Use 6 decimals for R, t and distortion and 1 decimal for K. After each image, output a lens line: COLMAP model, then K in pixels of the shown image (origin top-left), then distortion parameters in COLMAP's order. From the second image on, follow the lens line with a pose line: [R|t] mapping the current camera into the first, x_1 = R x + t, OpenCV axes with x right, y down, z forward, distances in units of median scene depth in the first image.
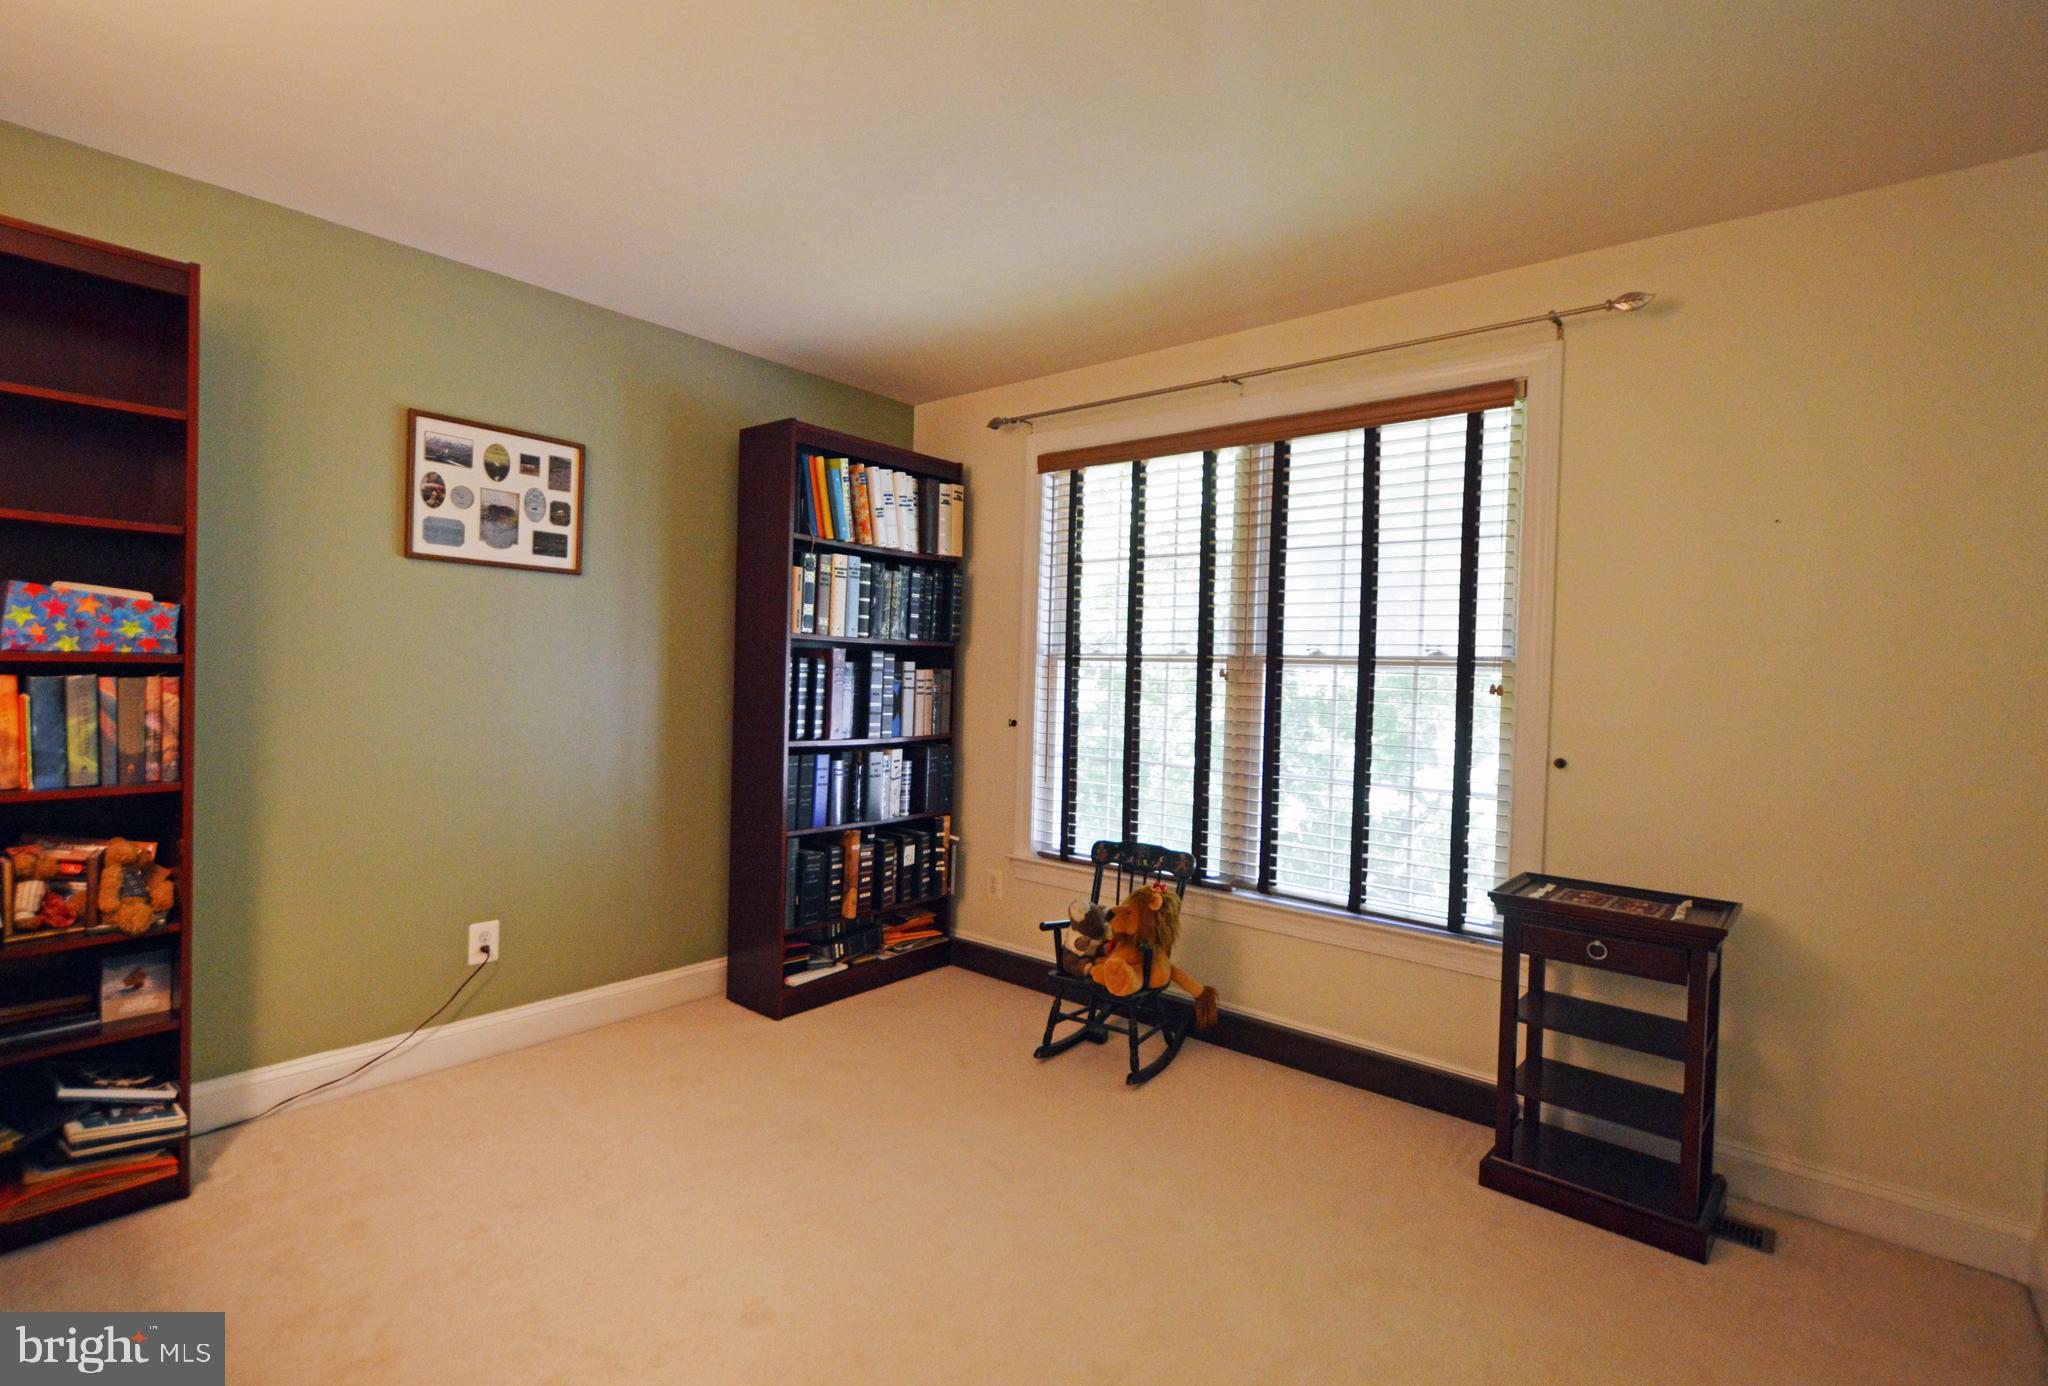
lens RADIAL K [[948.0, 0, 1024.0], [0, 948.0, 693.0], [0, 0, 1]] dist [-0.001076, -0.000171]
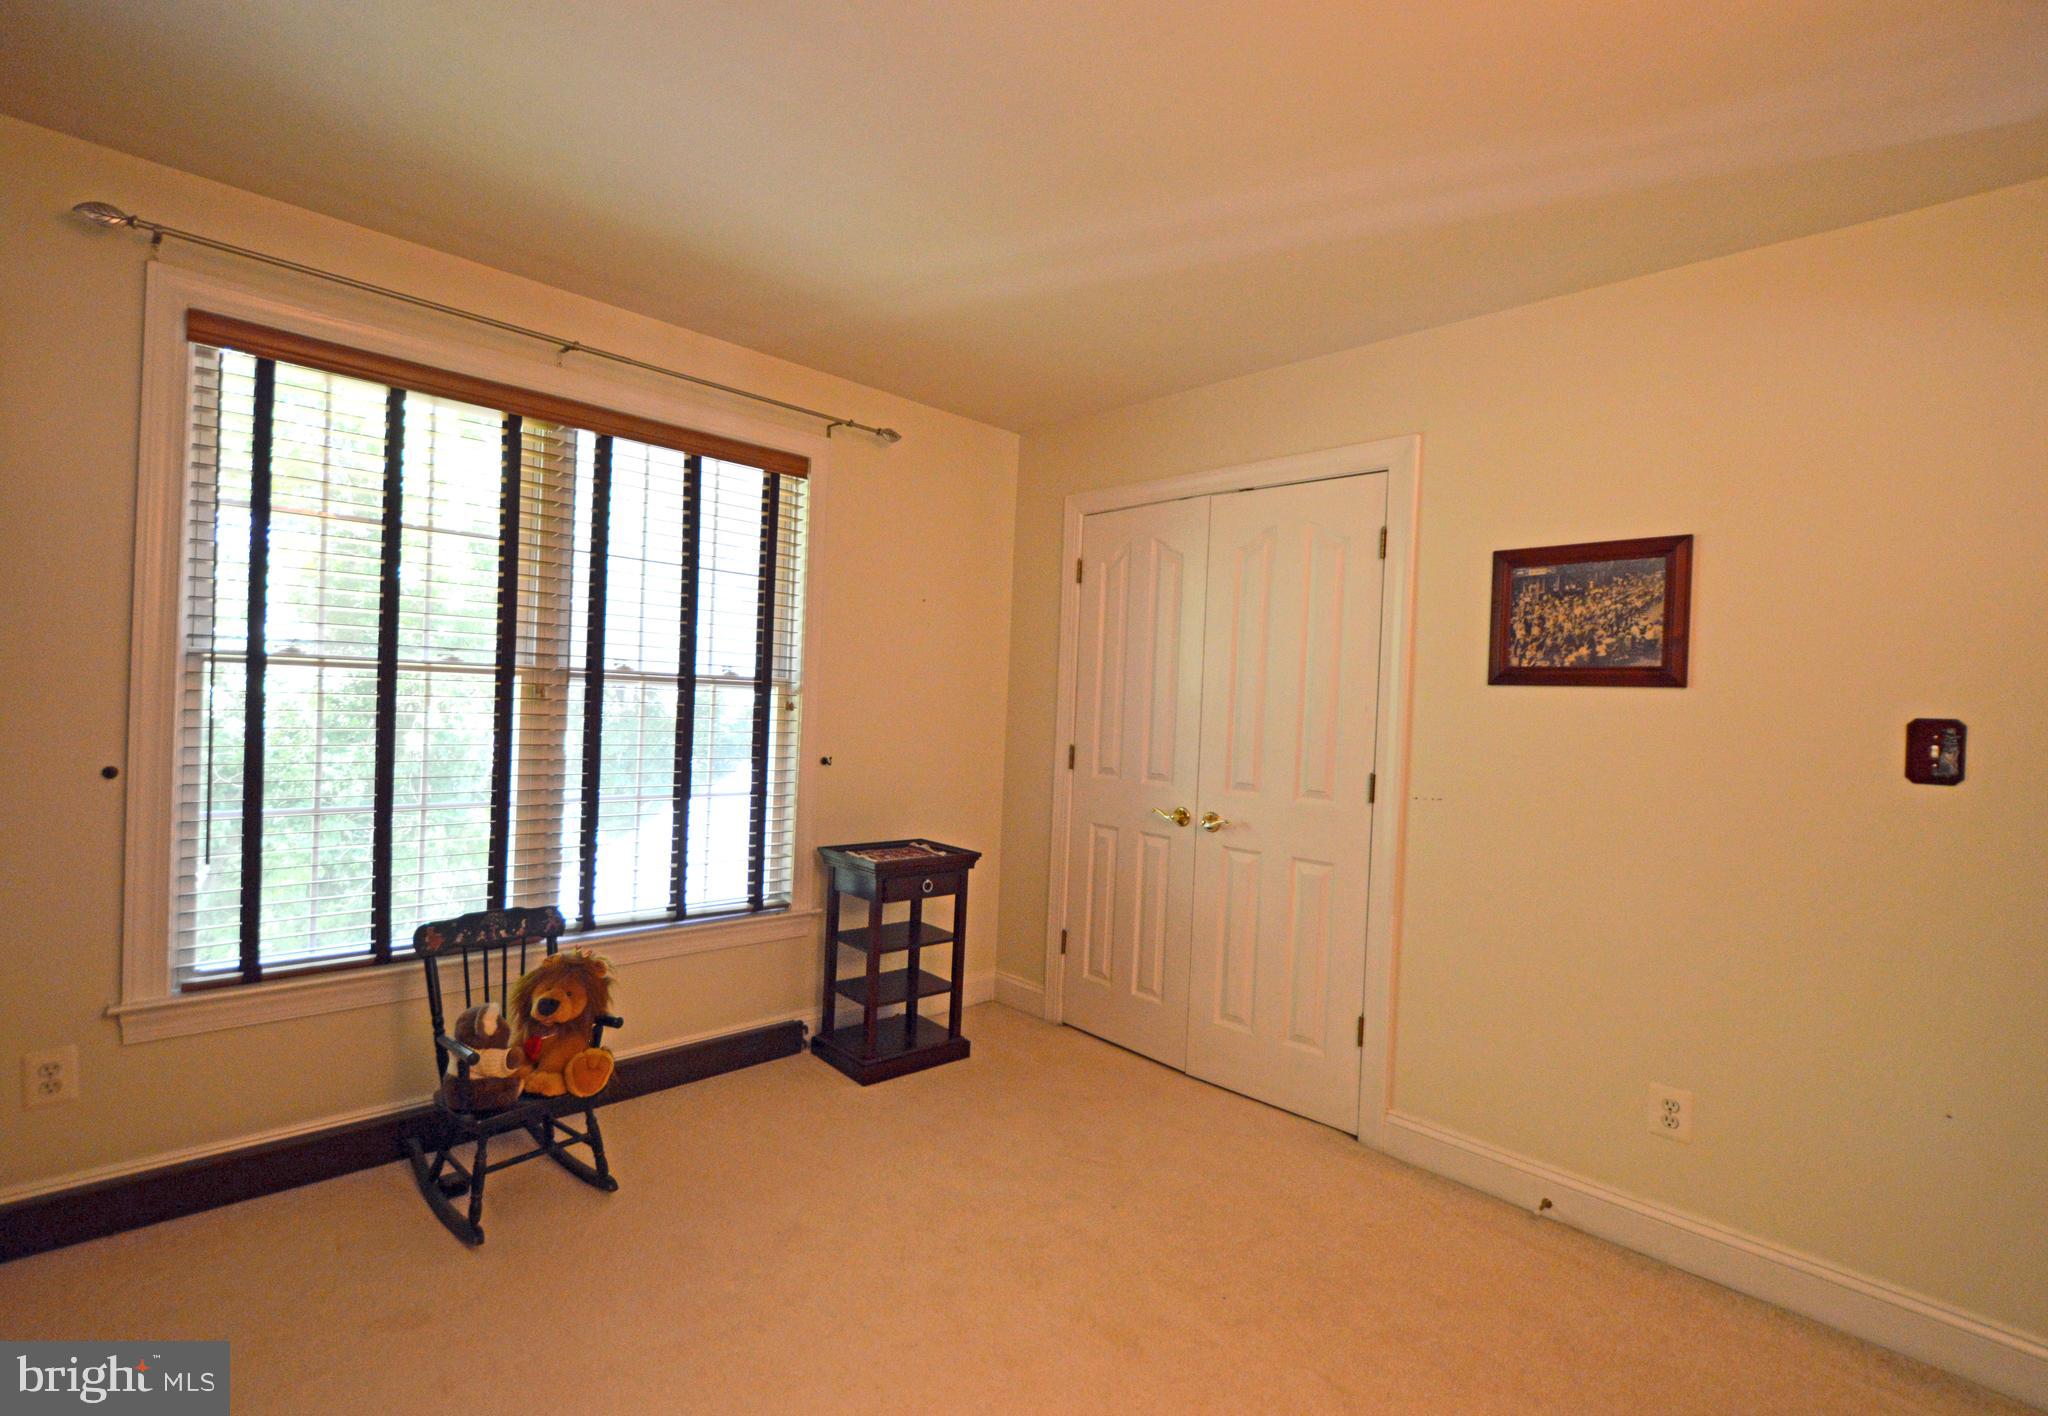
lens RADIAL K [[937.9, 0, 1022.2], [0, 937.9, 724.1], [0, 0, 1]] dist [-0.000227, -0.000149]
pose [[0.113327, -0.038884, 0.992797, -0.572628], [-0.010261, 0.999135, 0.040304, -0.026804], [-0.993505, -0.014755, 0.112830, 0.475482]]
